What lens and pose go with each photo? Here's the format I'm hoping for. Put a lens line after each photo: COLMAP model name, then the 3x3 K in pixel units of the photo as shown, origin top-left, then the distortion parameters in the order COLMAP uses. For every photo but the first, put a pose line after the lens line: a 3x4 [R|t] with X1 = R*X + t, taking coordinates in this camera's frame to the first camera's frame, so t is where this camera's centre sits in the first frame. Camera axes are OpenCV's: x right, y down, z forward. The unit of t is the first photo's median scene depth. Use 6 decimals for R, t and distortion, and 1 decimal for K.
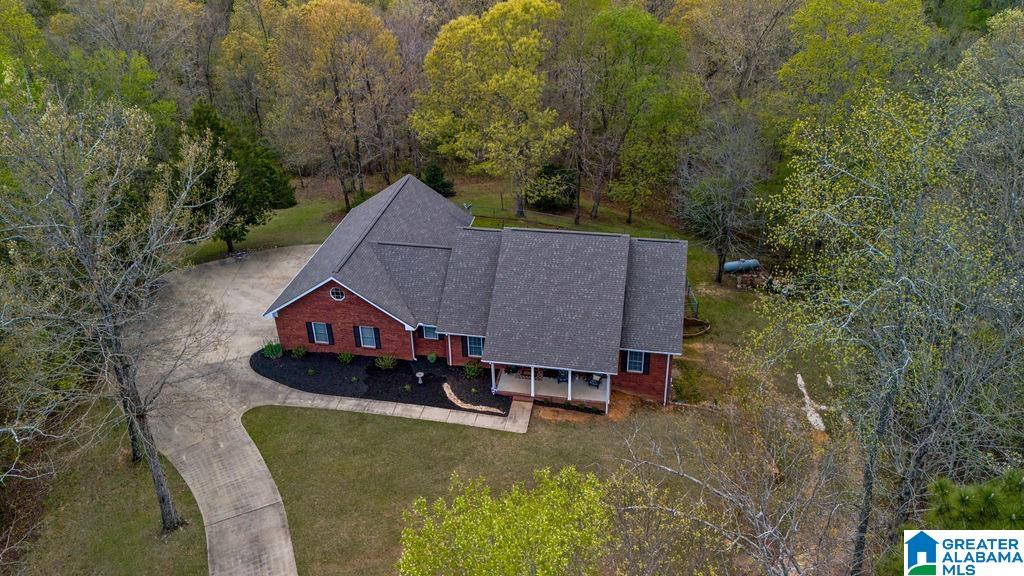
lens RADIAL K [[778.8, 0, 513.9], [0, 778.8, 286.4], [0, 0, 1]] dist [0.012938, -0.013516]
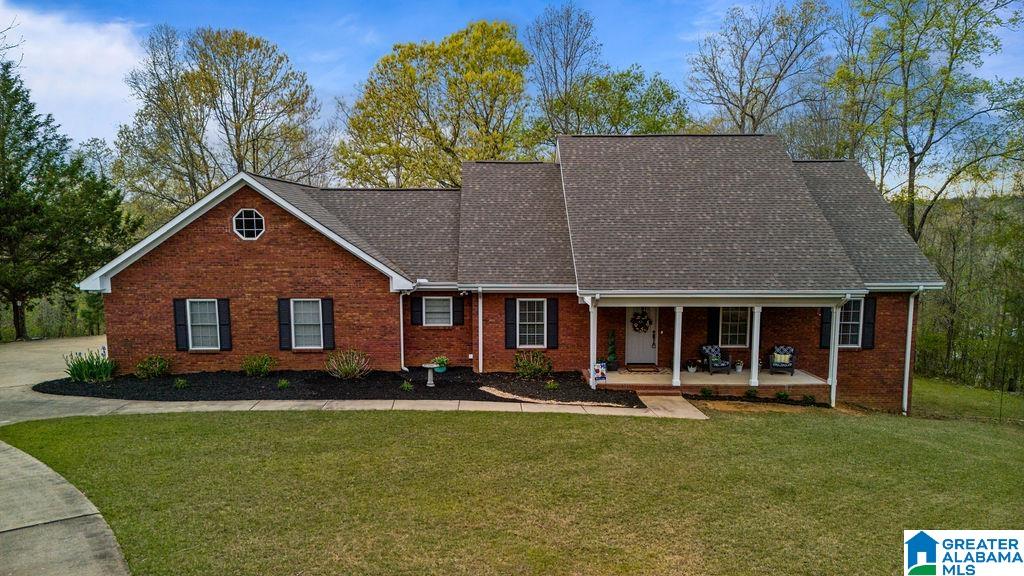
lens RADIAL K [[778.8, 0, 508.6], [0, 778.8, 334.8], [0, 0, 1]] dist [0.012938, -0.013516]
pose [[0.980334, -0.015475, 0.196740, -0.162662], [0.087261, 0.928161, -0.361806, 0.263276], [-0.177007, 0.371858, 0.911257, 0.545013]]
